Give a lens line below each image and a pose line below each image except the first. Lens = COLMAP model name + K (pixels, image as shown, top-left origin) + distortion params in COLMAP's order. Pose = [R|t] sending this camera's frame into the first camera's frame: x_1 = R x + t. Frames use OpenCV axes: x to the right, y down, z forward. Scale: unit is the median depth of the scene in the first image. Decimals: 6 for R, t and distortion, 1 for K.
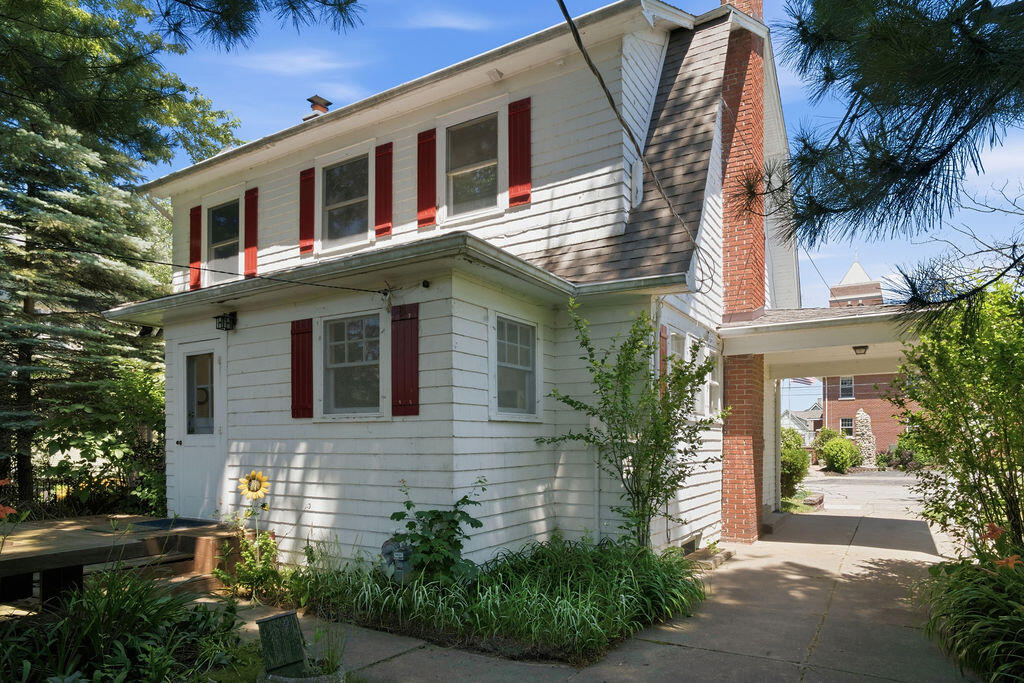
lens RADIAL K [[618.8, 0, 512.6], [0, 618.8, 435.2], [0, 0, 1]] dist [-0.026304, -0.000603]
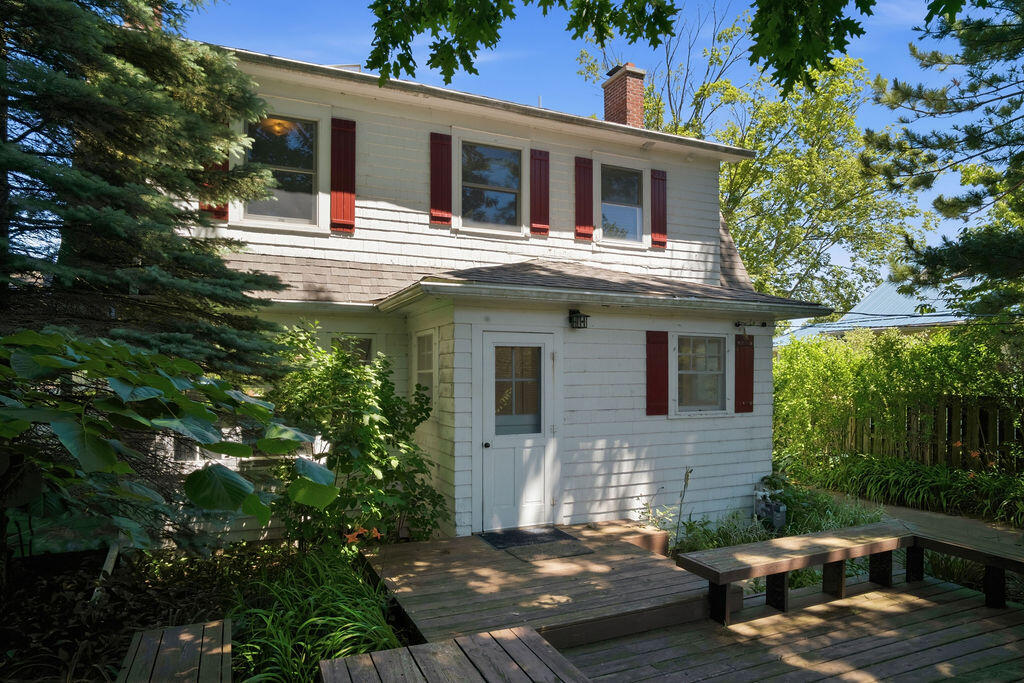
lens RADIAL K [[621.4, 0, 510.4], [0, 621.4, 380.9], [0, 0, 1]] dist [-0.053355, 0.030927]
pose [[0.575656, -0.000131, 0.817692, -1.289829], [-0.002690, 0.999994, 0.002054, -0.083020], [-0.817687, -0.003382, 0.575653, 0.483999]]
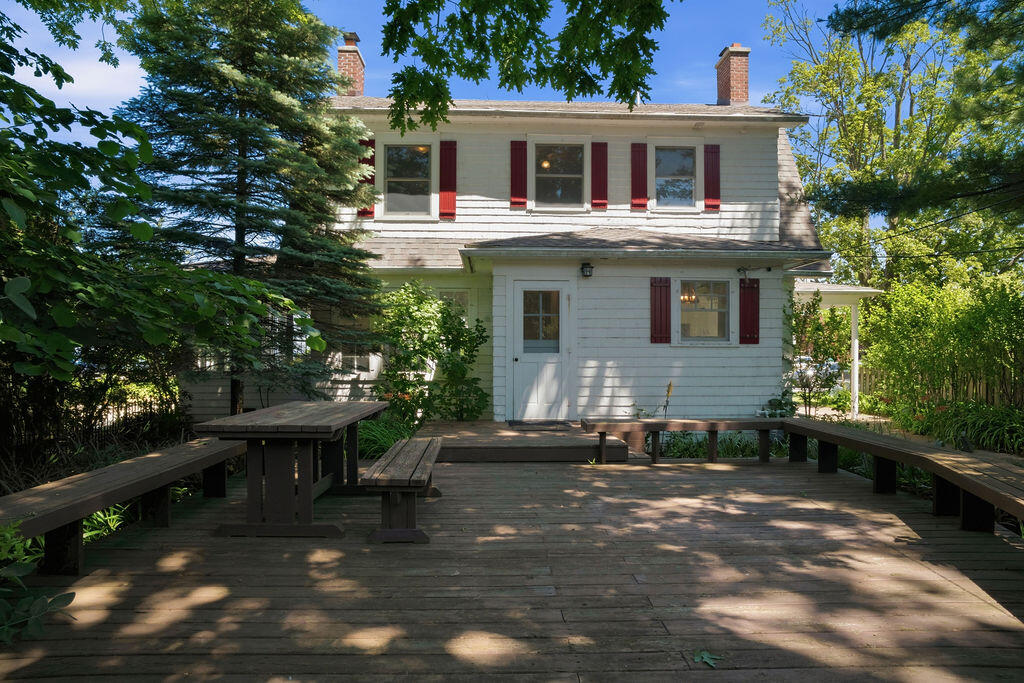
lens RADIAL K [[619.5, 0, 512.9], [0, 619.5, 341.7], [0, 0, 1]] dist [-0.033293, 0.006187]
pose [[0.843871, 0.018007, 0.536244, -1.270753], [-0.008585, 0.999762, -0.020062, 0.001652], [-0.536478, 0.012326, 0.843824, -0.062212]]
